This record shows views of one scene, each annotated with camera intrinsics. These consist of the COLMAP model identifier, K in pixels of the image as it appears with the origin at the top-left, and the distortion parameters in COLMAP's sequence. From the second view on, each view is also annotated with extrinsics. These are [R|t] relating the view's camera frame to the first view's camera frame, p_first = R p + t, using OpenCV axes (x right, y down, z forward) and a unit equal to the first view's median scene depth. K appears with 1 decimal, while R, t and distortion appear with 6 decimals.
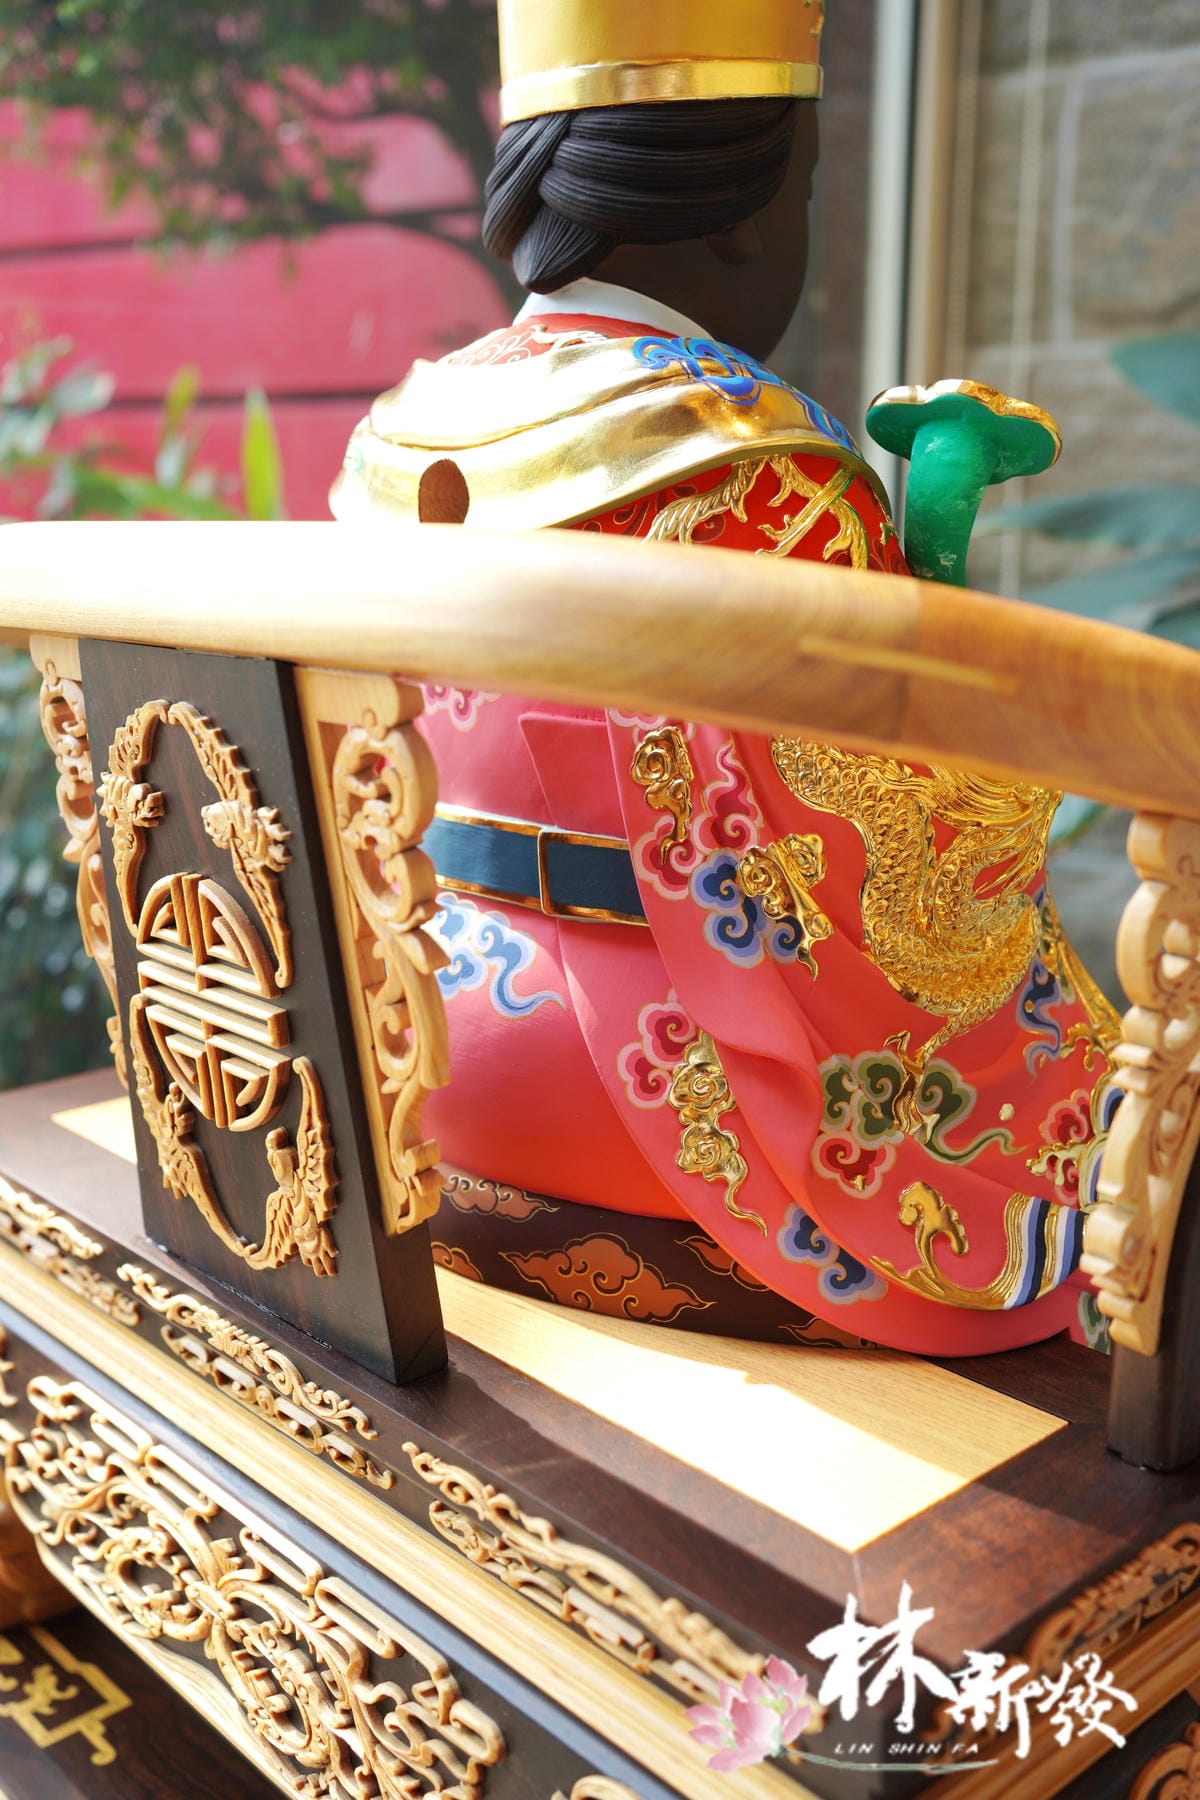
lens RADIAL K [[1819.5, 0, 612.6], [0, 1819.5, 890.5], [0, 0, 1]] dist [0.014687, 0.000000]
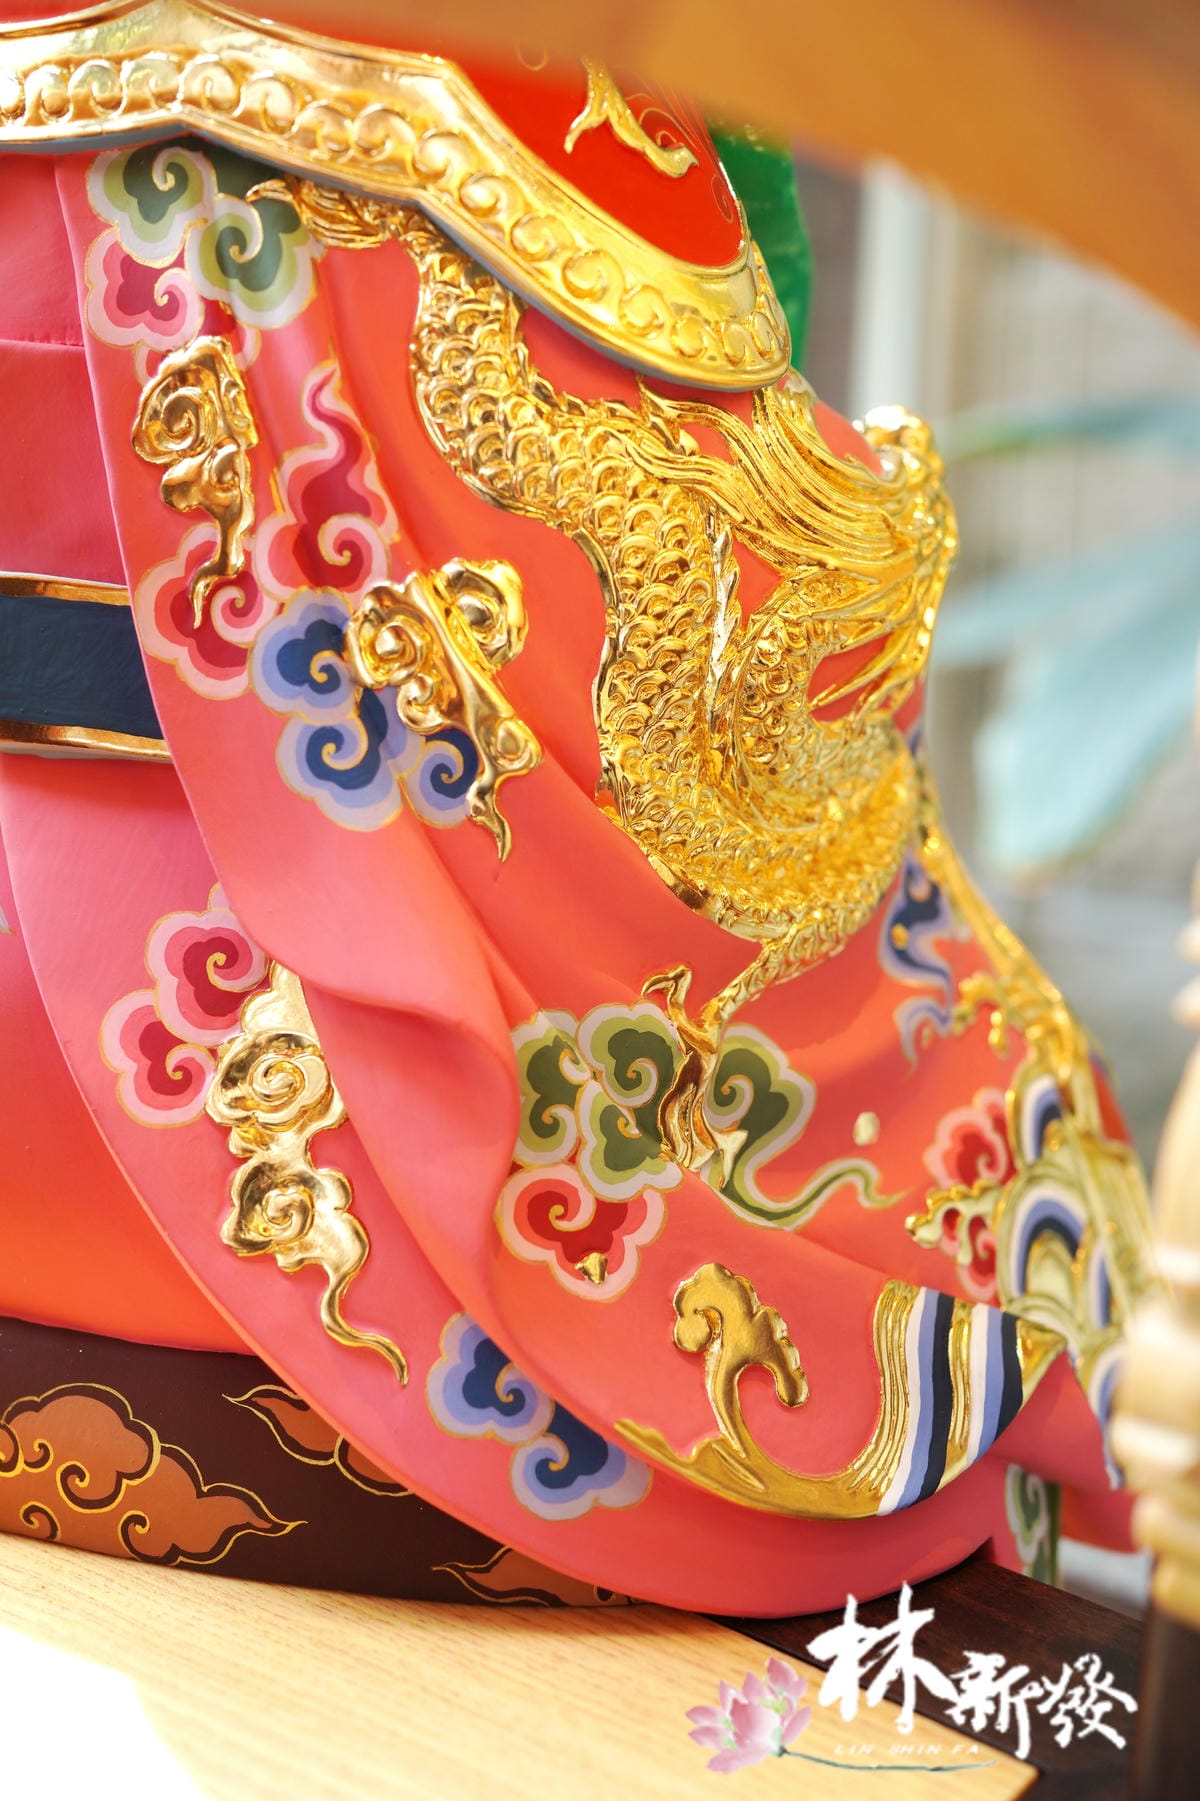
lens RADIAL K [[1820.5, 0, 595.6], [0, 1820.5, 912.3], [0, 0, 1]] dist [0.014687, 0.000000]
pose [[0.989764, 0.003679, 0.142669, 0.064266], [0.002604, 0.999036, -0.043827, 0.084836], [-0.142693, 0.043750, 0.988800, 0.500901]]
